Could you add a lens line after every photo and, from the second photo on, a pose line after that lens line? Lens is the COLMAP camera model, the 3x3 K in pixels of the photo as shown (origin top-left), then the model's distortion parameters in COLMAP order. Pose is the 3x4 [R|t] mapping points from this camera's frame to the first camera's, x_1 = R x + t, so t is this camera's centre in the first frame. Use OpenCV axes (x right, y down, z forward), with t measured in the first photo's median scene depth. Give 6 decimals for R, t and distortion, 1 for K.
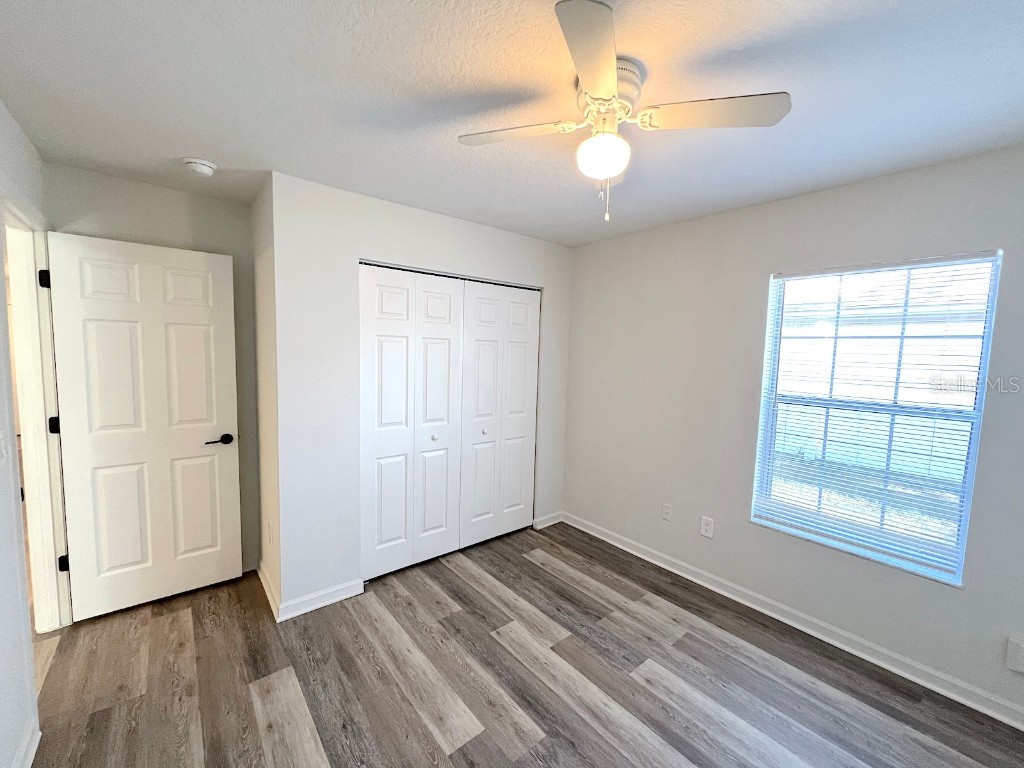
lens RADIAL K [[412.7, 0, 503.5], [0, 412.7, 390.3], [0, 0, 1]] dist [-0.001848, 0.000545]
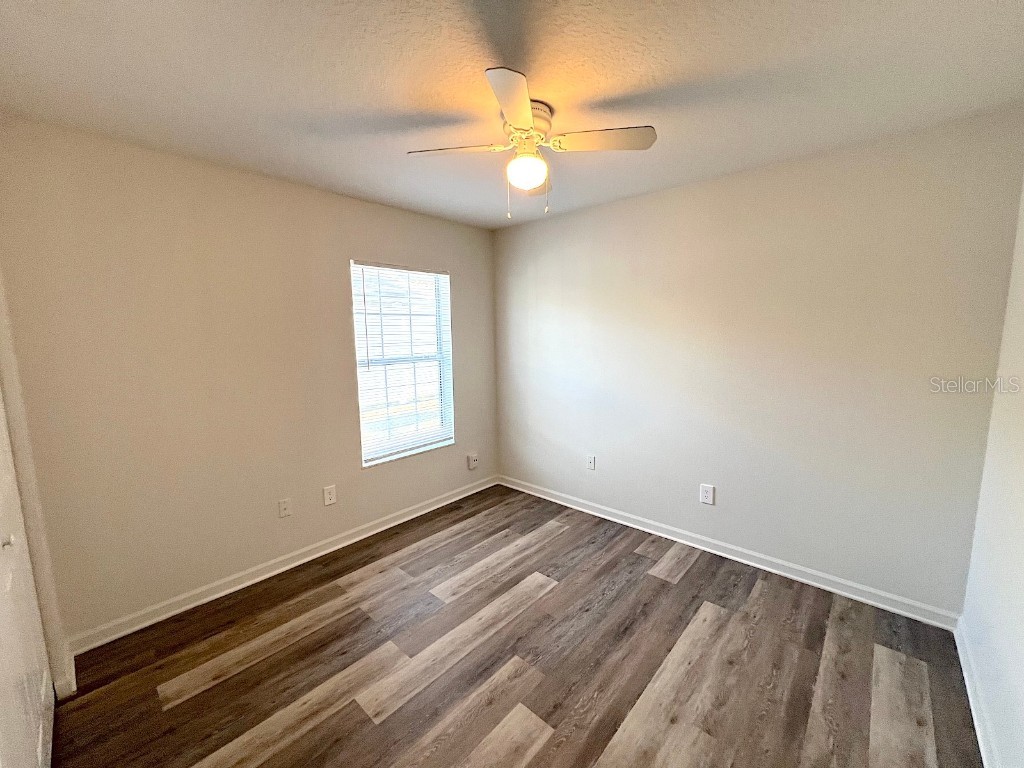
lens RADIAL K [[412.7, 0, 517.7], [0, 412.7, 389.0], [0, 0, 1]] dist [-0.001848, 0.000545]
pose [[-0.161695, -0.162215, 0.973417, -0.660782], [0.108769, 0.977458, 0.180956, -0.081176], [-0.980828, 0.135137, -0.140407, 0.765110]]
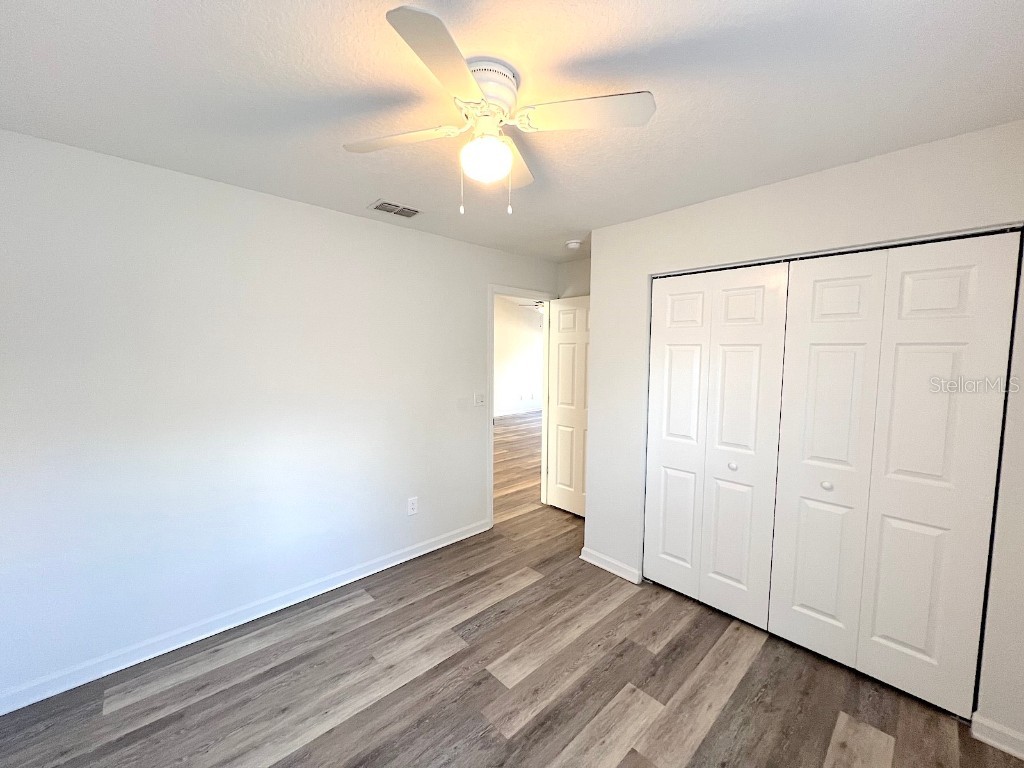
lens RADIAL K [[412.7, 0, 513.1], [0, 412.7, 382.1], [0, 0, 1]] dist [-0.001848, 0.000545]
pose [[0.073059, 0.048981, -0.996124, 0.766132], [-0.106484, 0.993467, 0.041040, -0.048065], [0.991627, 0.103073, 0.077798, 0.611763]]
